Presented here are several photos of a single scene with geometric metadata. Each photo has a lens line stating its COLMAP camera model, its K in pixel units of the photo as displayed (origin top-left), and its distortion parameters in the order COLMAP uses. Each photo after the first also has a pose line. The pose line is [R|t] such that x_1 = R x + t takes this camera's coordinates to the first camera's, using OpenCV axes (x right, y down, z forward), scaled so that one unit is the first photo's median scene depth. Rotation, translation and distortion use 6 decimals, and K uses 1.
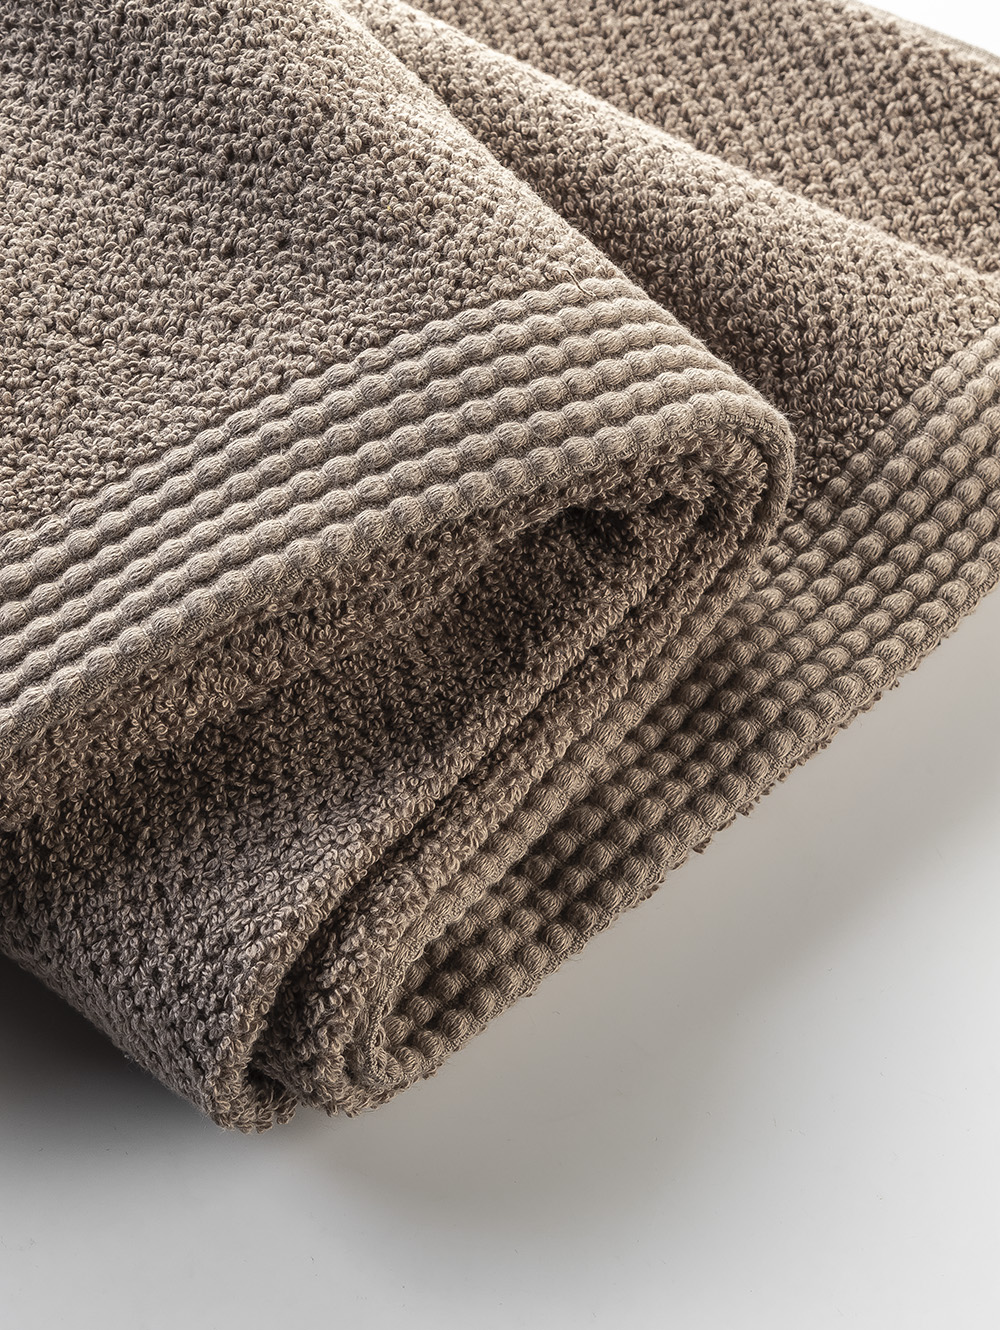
lens RADIAL K [[1921.4, 0, 500.0], [0, 1921.4, 665.0], [0, 0, 1]] dist [0.009408, 0.039623]
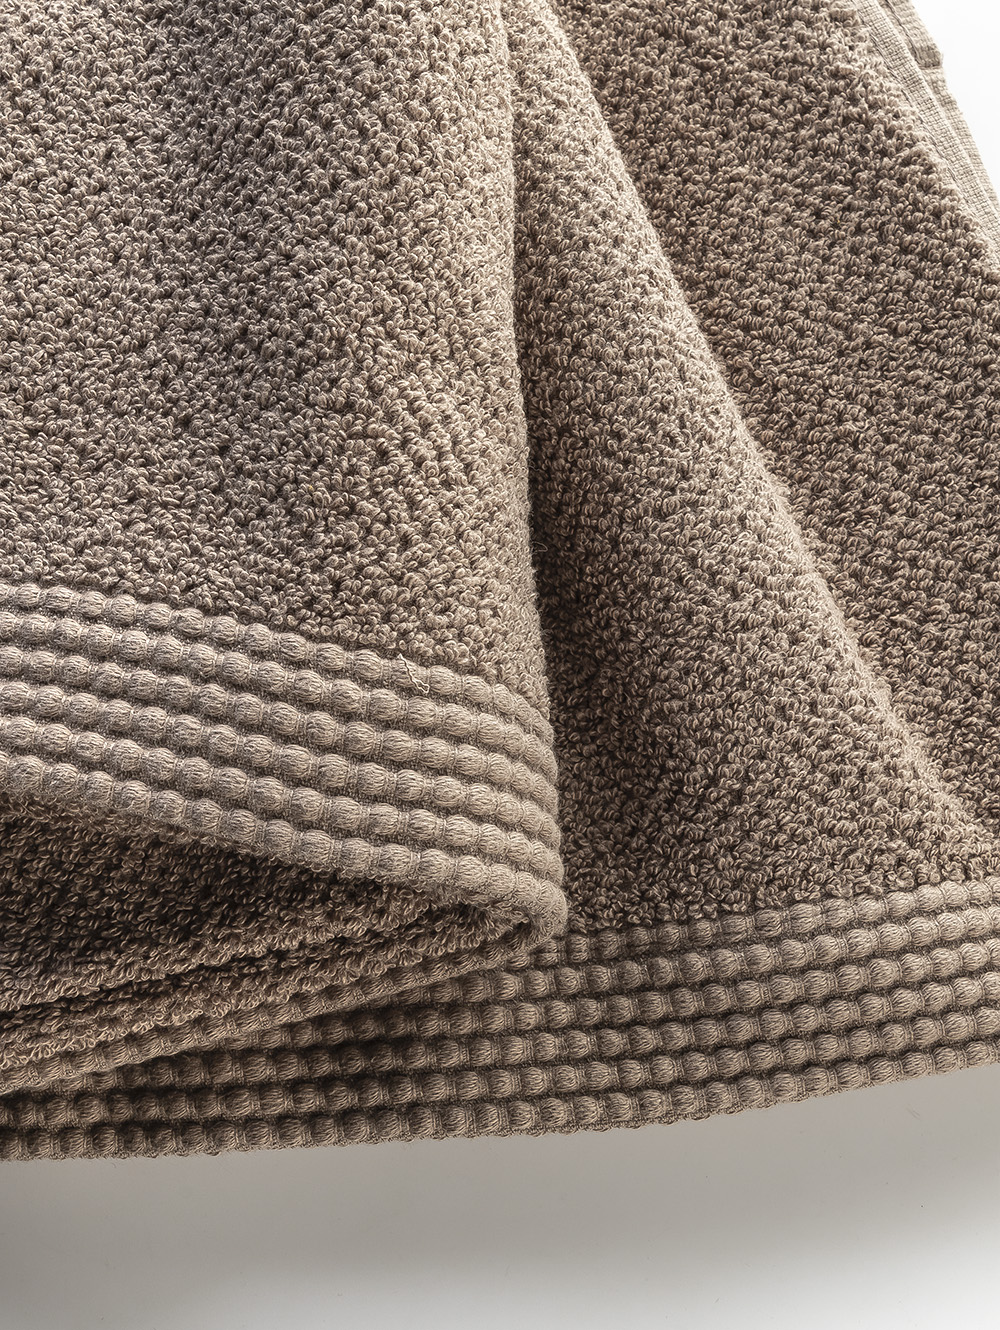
lens RADIAL K [[1545.1, 0, 500.4], [0, 1545.1, 711.3], [0, 0, 1]] dist [-0.010918, 0.012835]
pose [[0.785704, 0.592829, -0.176701, 0.205865], [-0.528276, 0.791644, 0.306960, -0.414252], [0.321859, -0.147833, 0.935175, 0.289125]]
